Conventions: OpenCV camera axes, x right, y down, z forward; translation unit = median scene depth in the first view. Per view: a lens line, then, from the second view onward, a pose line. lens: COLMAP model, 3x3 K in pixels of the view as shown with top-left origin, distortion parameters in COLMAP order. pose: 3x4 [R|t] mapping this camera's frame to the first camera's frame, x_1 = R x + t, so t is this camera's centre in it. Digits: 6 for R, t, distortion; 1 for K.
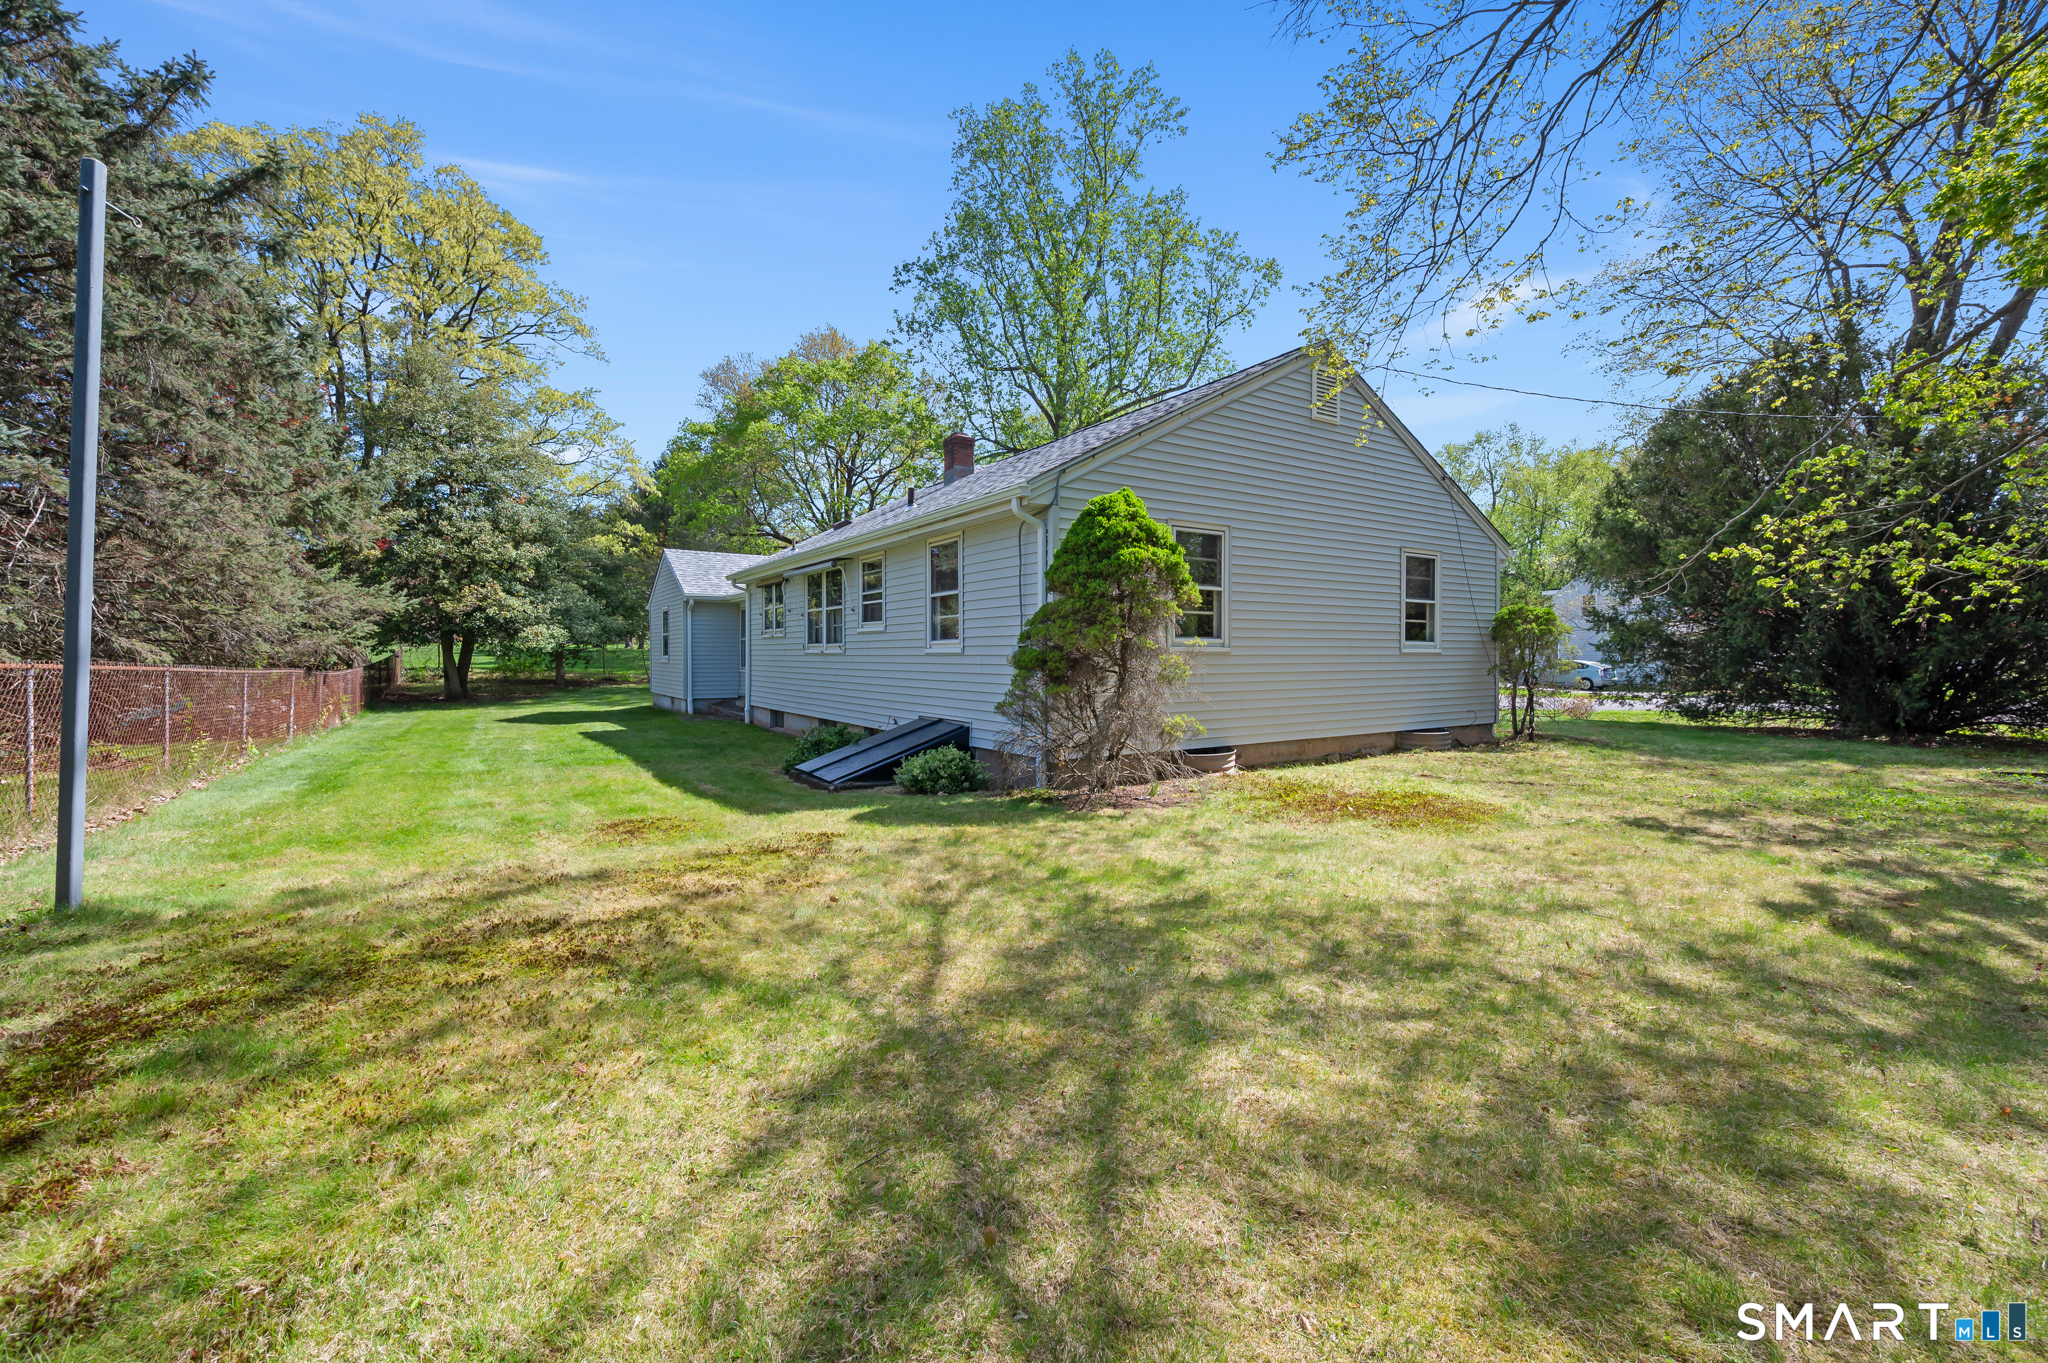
lens RADIAL K [[854.0, 0, 1024.0], [0, 854.0, 681.5], [0, 0, 1]] dist [0.000303, -0.000418]
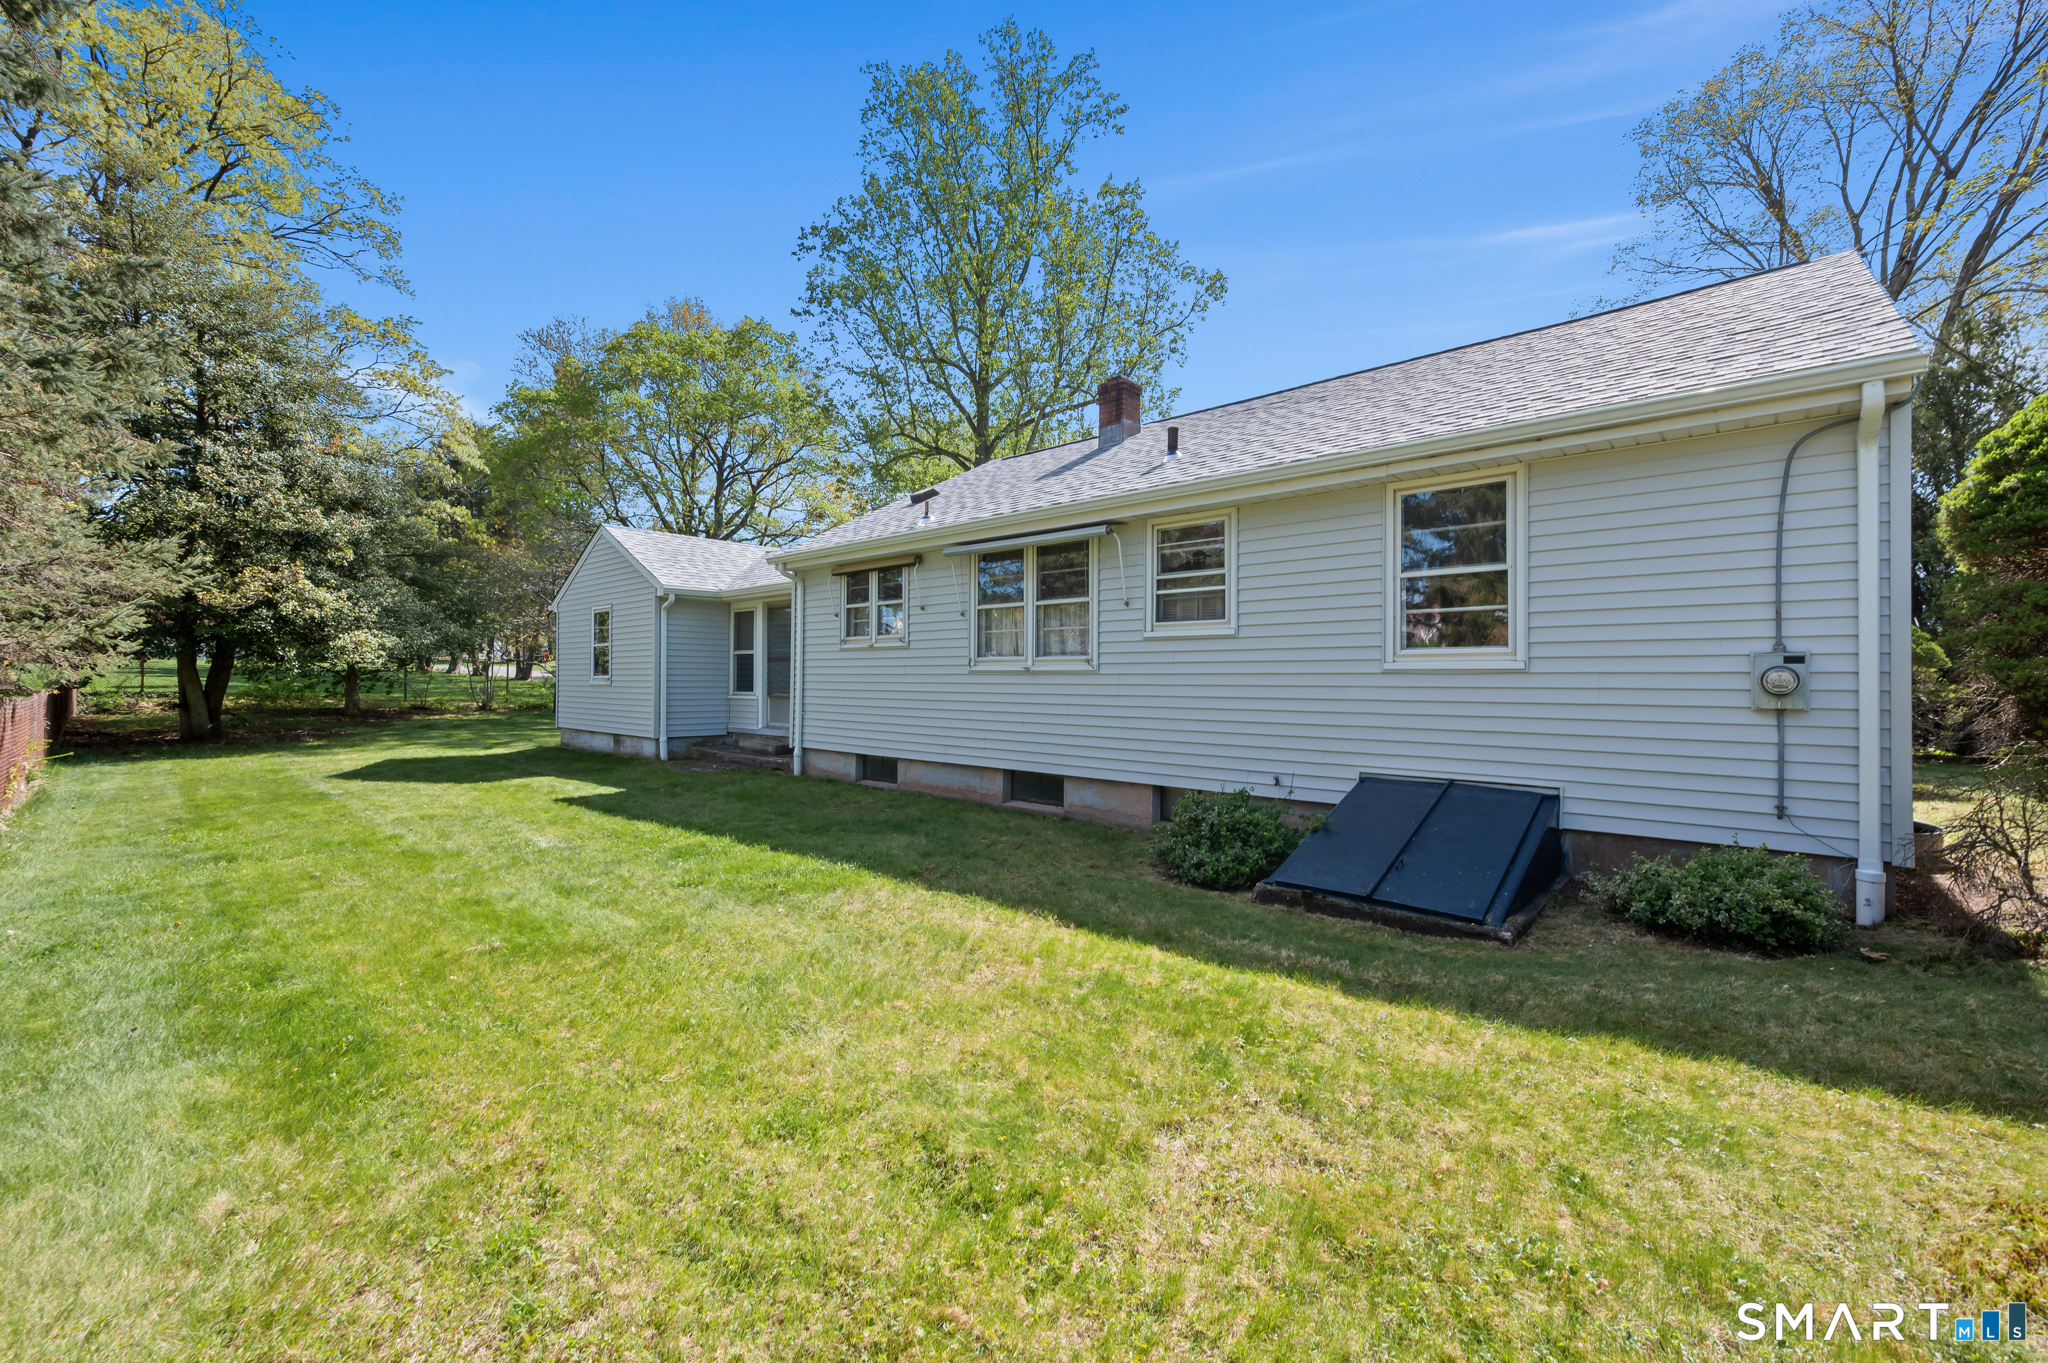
lens RADIAL K [[834.4, 0, 1024.0], [0, 834.4, 681.5], [0, 0, 1]] dist [0.003310, 0.000540]
pose [[0.966683, 0.005188, 0.255922, -0.223278], [0.002587, 0.999546, -0.030033, -0.003563], [-0.255962, 0.029694, 0.966231, 0.215441]]
